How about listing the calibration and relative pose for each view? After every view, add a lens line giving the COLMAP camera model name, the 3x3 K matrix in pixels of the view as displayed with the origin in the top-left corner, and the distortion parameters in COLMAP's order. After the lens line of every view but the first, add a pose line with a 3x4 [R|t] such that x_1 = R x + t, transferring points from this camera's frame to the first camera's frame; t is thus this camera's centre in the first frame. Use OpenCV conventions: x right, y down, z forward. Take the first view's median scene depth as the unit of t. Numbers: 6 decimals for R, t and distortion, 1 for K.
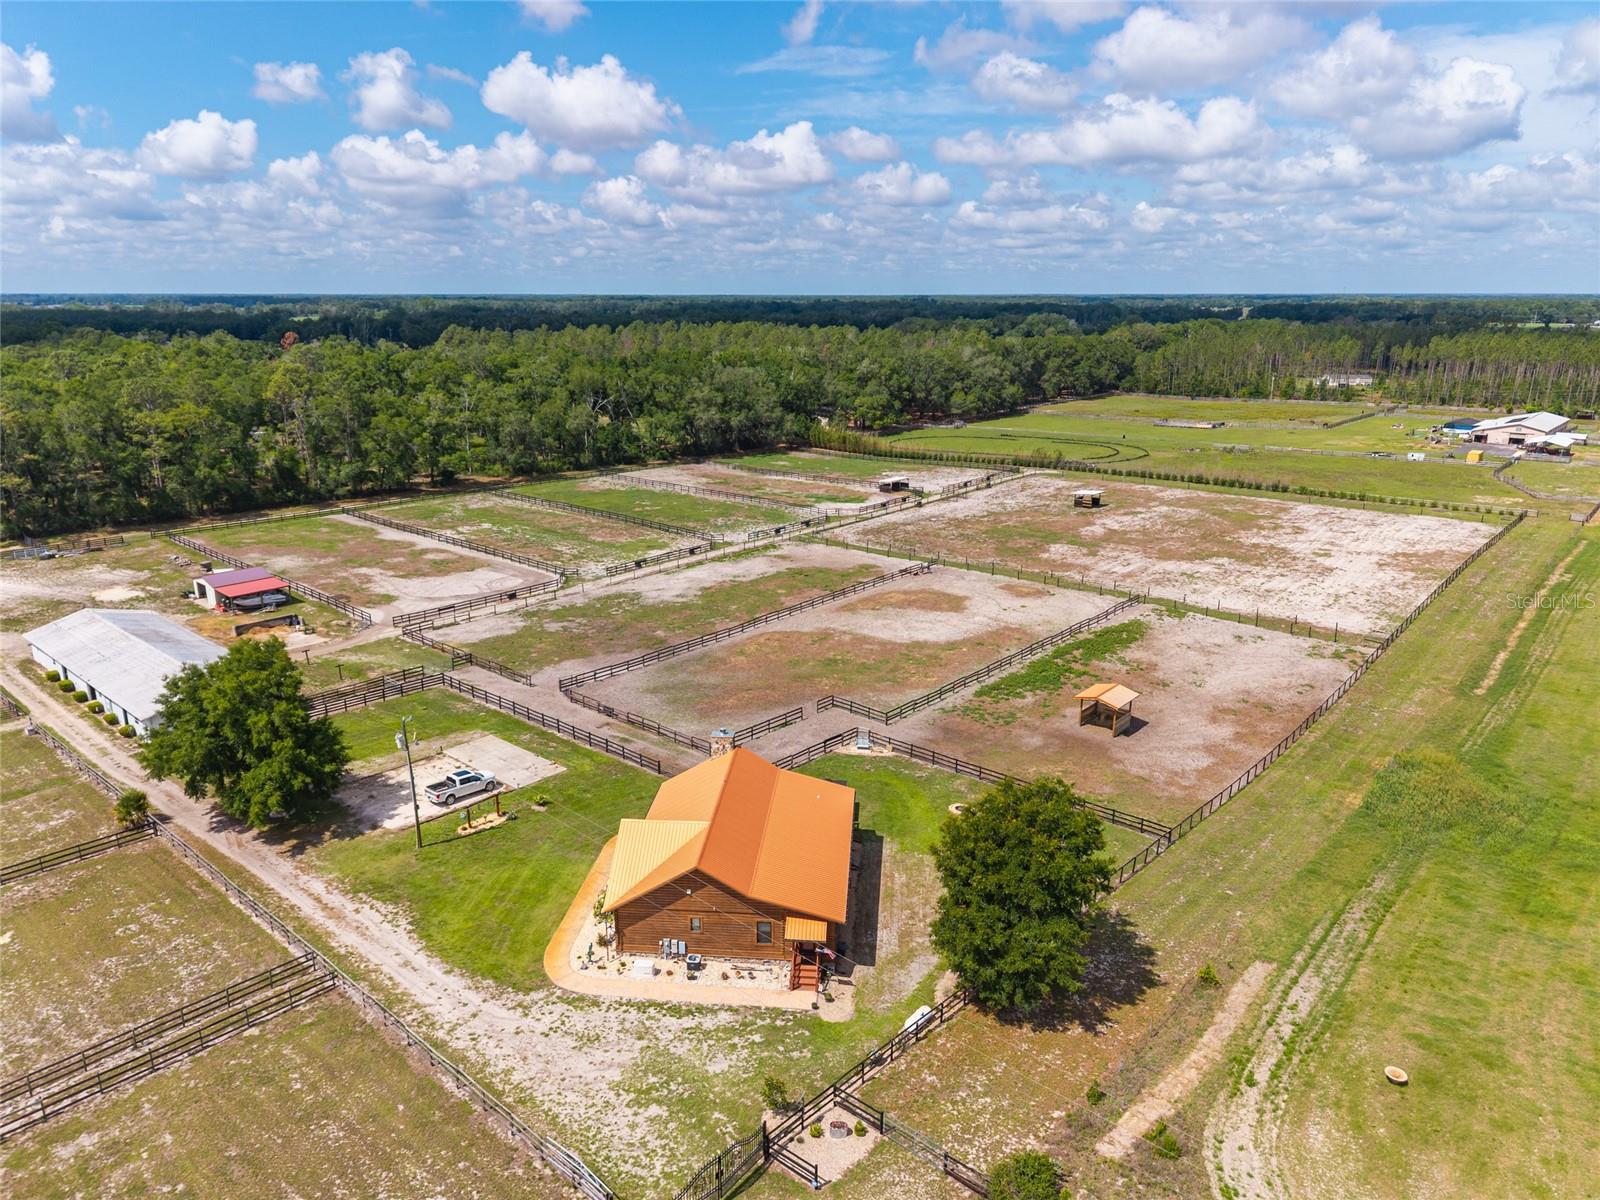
lens RADIAL K [[1052.3, 0, 789.9], [0, 1052.3, 623.9], [0, 0, 1]] dist [0.031824, -0.031077]
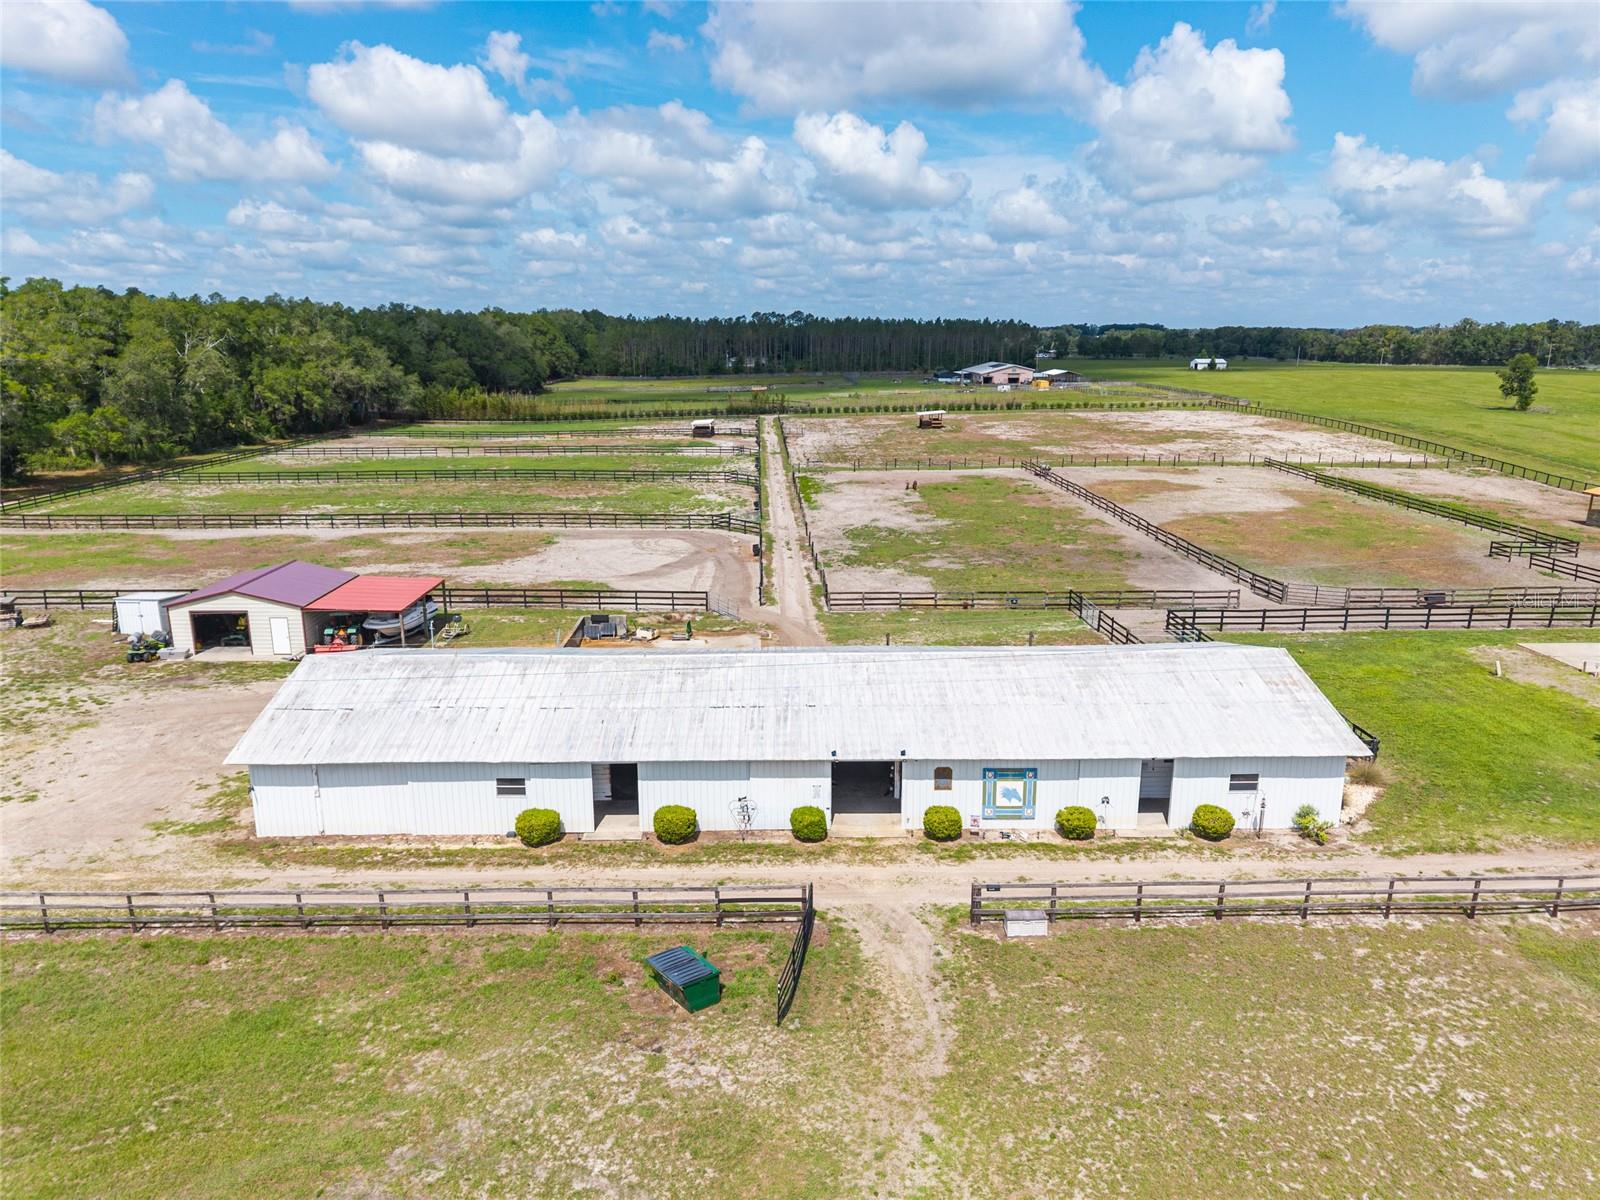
lens RADIAL K [[1052.3, 0, 789.9], [0, 1052.3, 623.9], [0, 0, 1]] dist [0.031824, -0.031077]
pose [[0.743670, -0.181273, 0.643502, -0.940305], [0.194799, 0.979526, 0.050808, -0.014667], [-0.639537, 0.087569, 0.763757, 0.789258]]
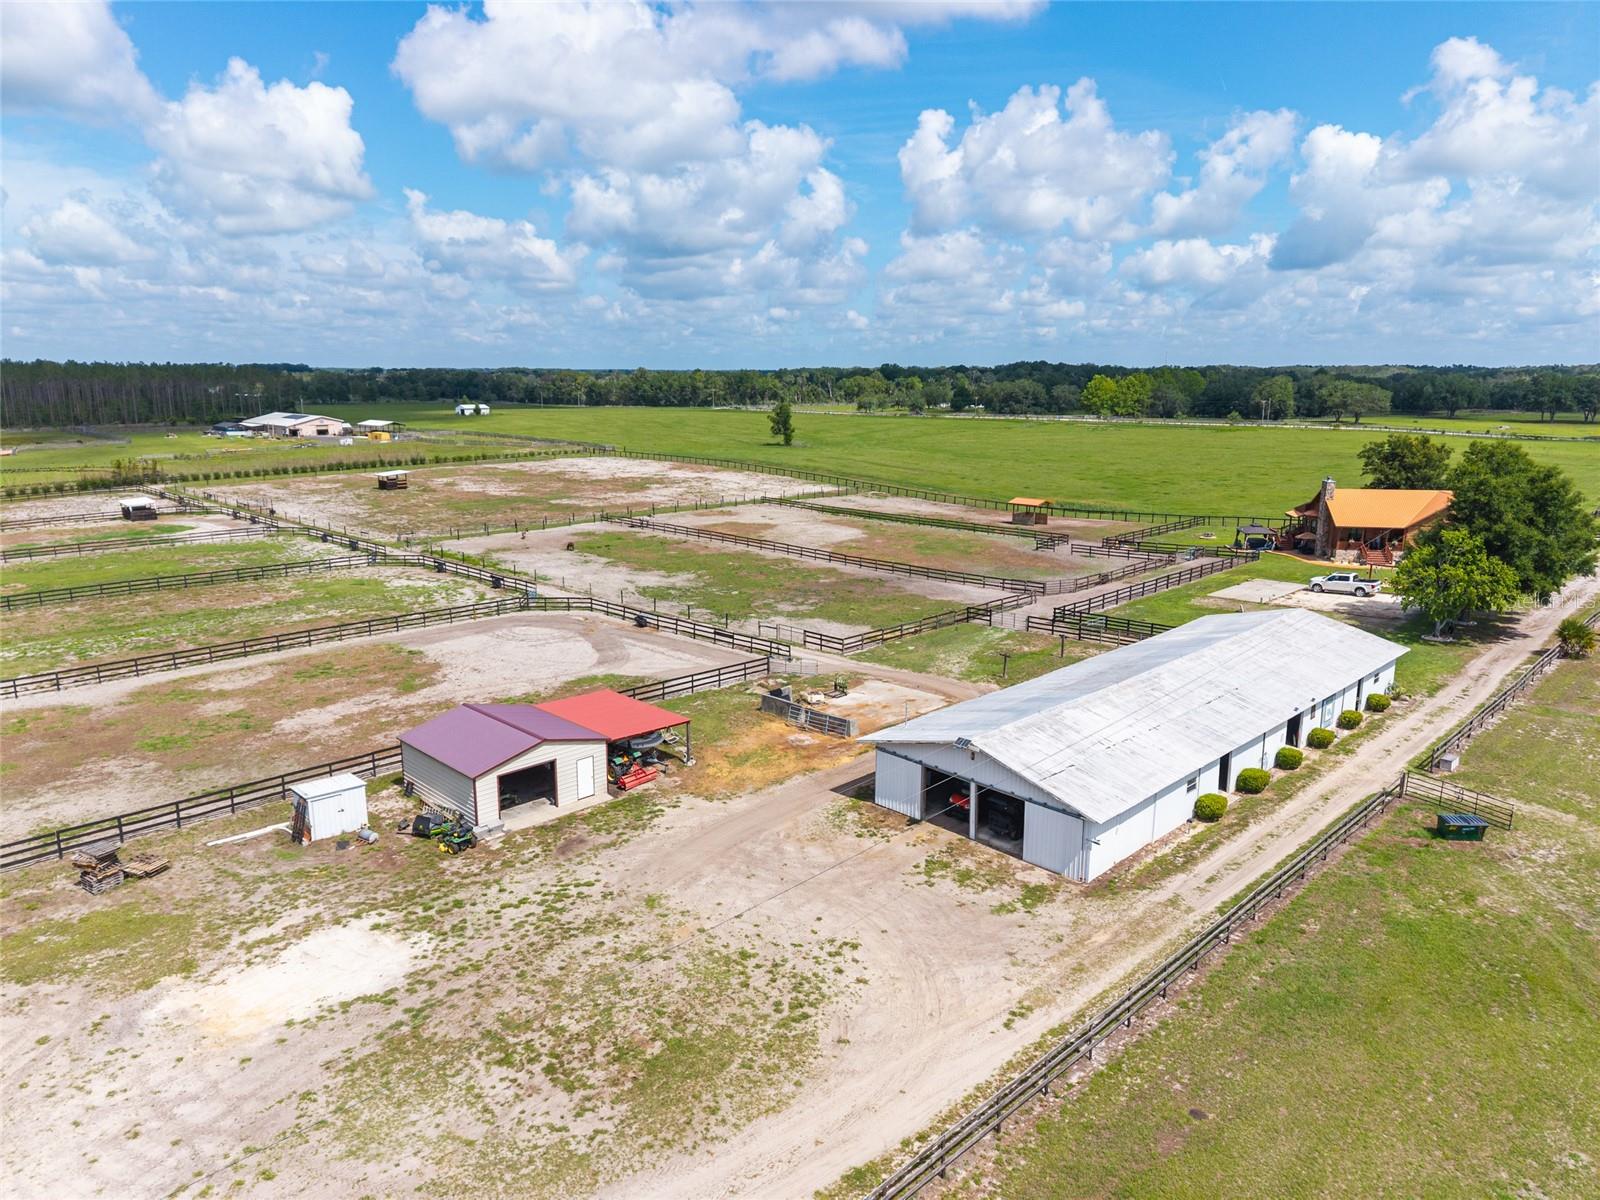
lens RADIAL K [[1052.3, 0, 789.9], [0, 1052.3, 623.9], [0, 0, 1]] dist [0.031824, -0.031077]
pose [[0.072547, -0.234382, 0.969434, -1.266260], [0.284339, 0.936518, 0.205146, -0.186746], [-0.955975, 0.260765, 0.134586, 1.228800]]
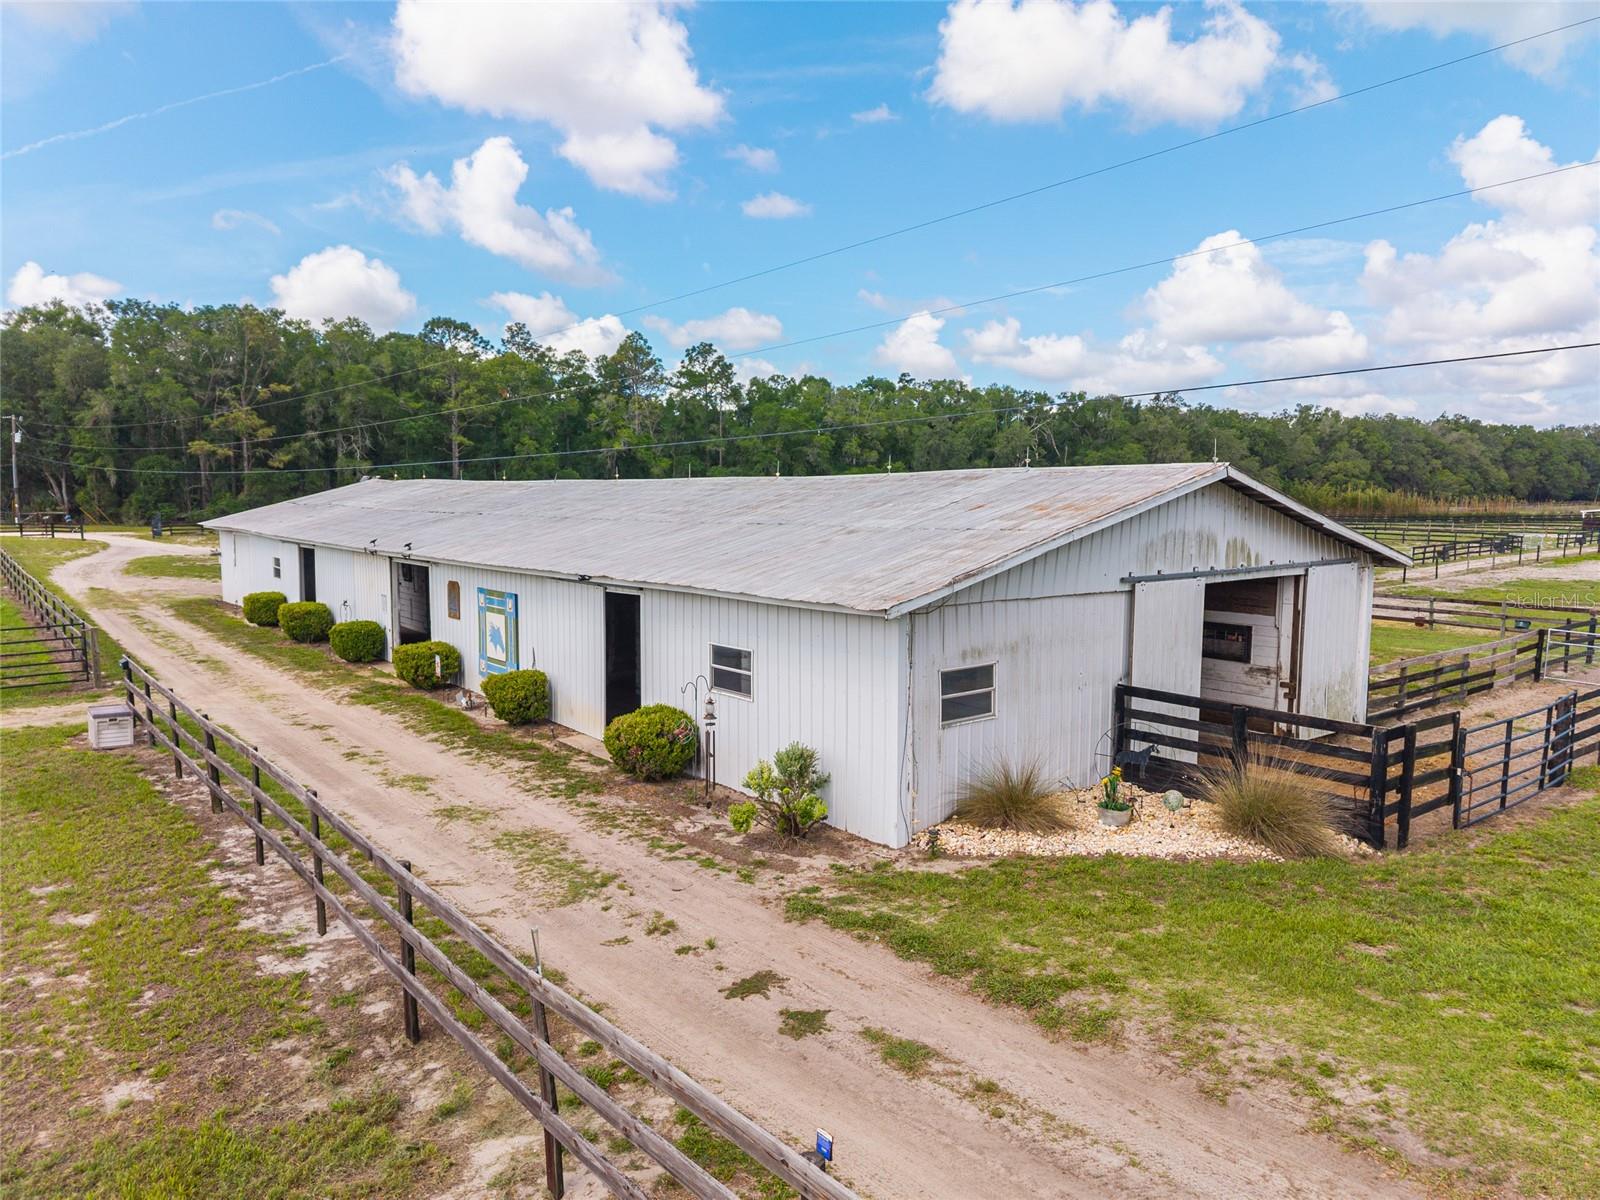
lens RADIAL K [[1052.3, 0, 789.9], [0, 1052.3, 623.9], [0, 0, 1]] dist [0.031824, -0.031077]
pose [[0.986227, 0.017500, -0.164466, -0.564869], [-0.043421, 0.986902, -0.155365, 0.104679], [0.159593, 0.160367, 0.974070, 0.827005]]
